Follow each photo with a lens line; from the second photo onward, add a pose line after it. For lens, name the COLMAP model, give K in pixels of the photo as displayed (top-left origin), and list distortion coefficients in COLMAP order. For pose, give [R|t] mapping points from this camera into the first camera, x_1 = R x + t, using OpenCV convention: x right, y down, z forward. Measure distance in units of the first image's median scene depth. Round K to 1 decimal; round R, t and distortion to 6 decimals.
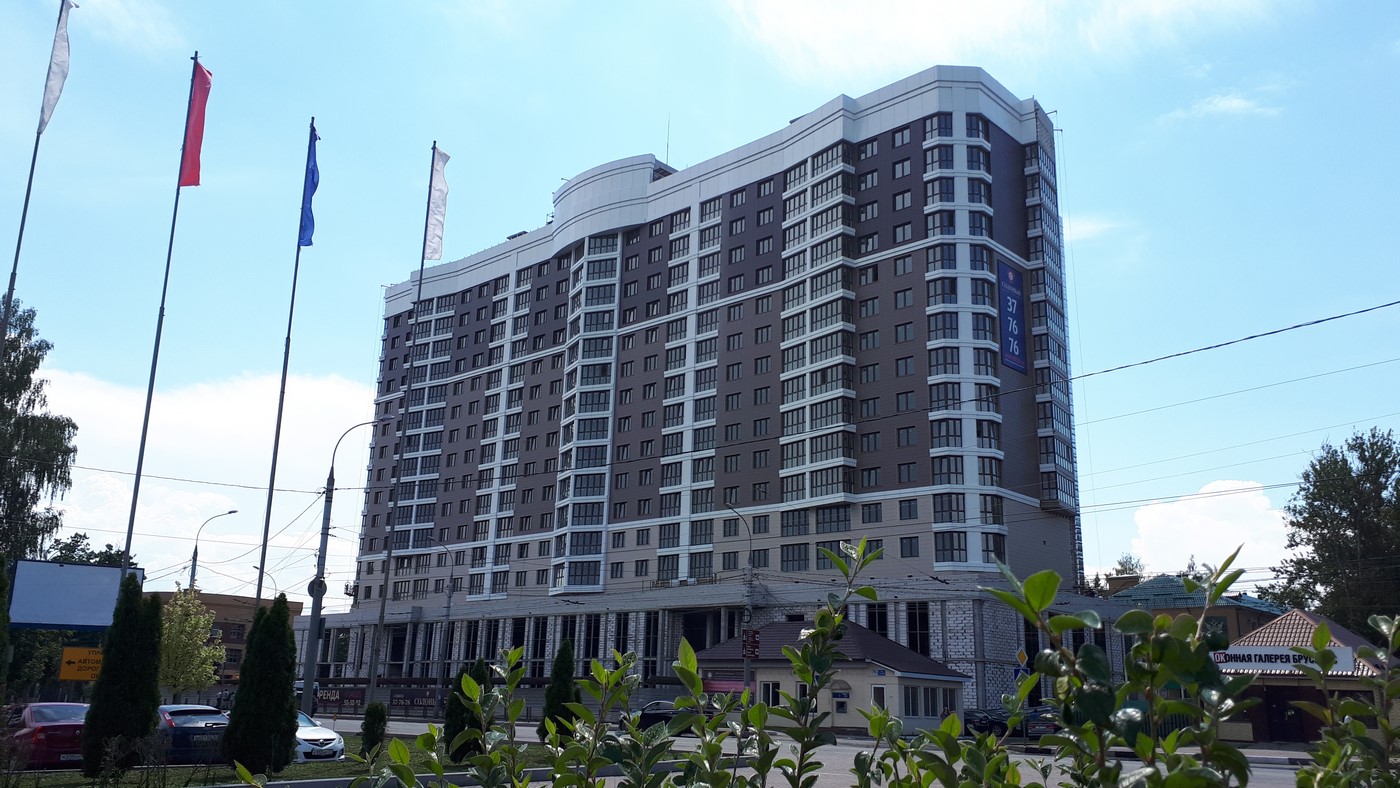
lens RADIAL K [[1140.2, 0, 691.3], [0, 1140.2, 381.8], [0, 0, 1]] dist [0.178433, 0.003034]
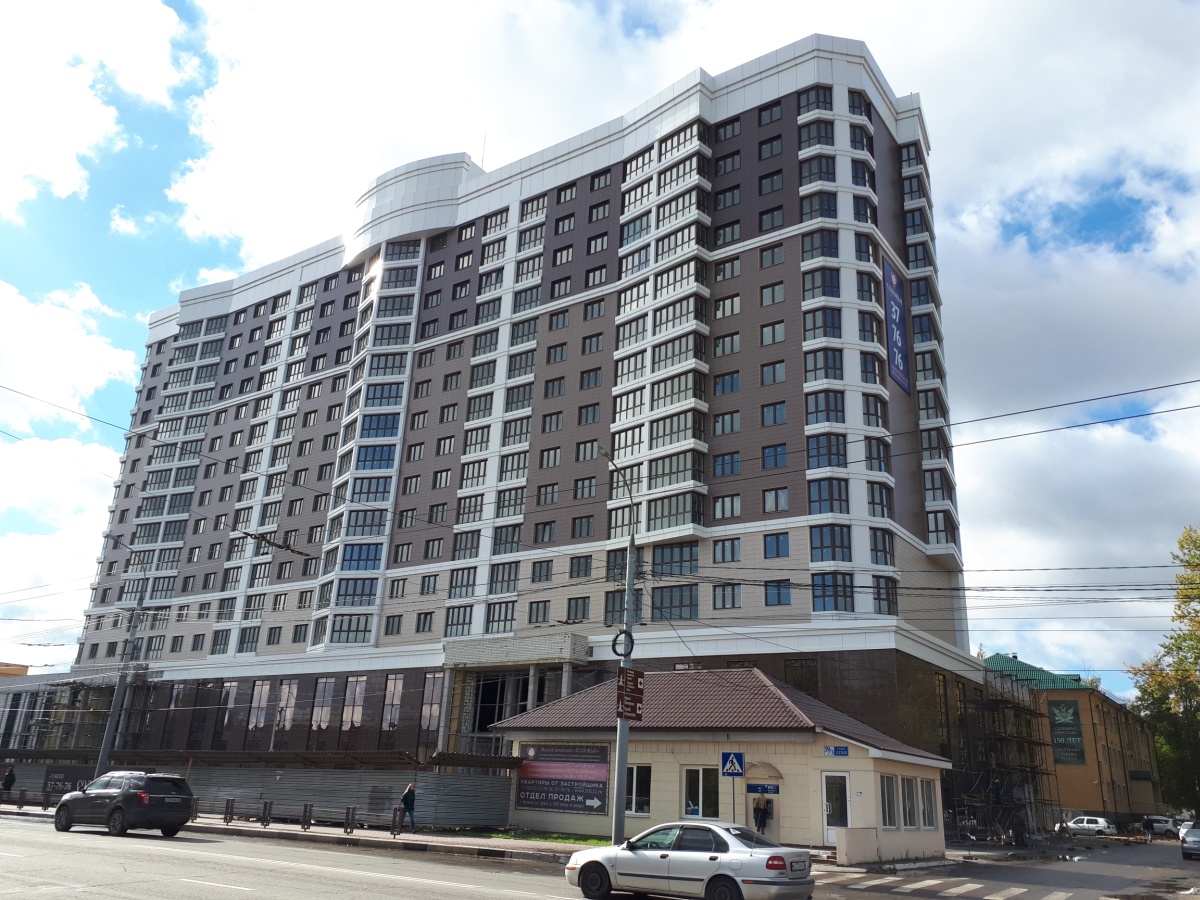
lens RADIAL K [[945.2, 0, 607.7], [0, 945.2, 458.5], [0, 0, 1]] dist [0.065646, -0.031506]
pose [[0.988471, 0.062018, 0.138126, -0.015926], [-0.053878, 0.996626, -0.061916, 0.085322], [-0.141500, 0.053760, 0.988477, 0.324881]]
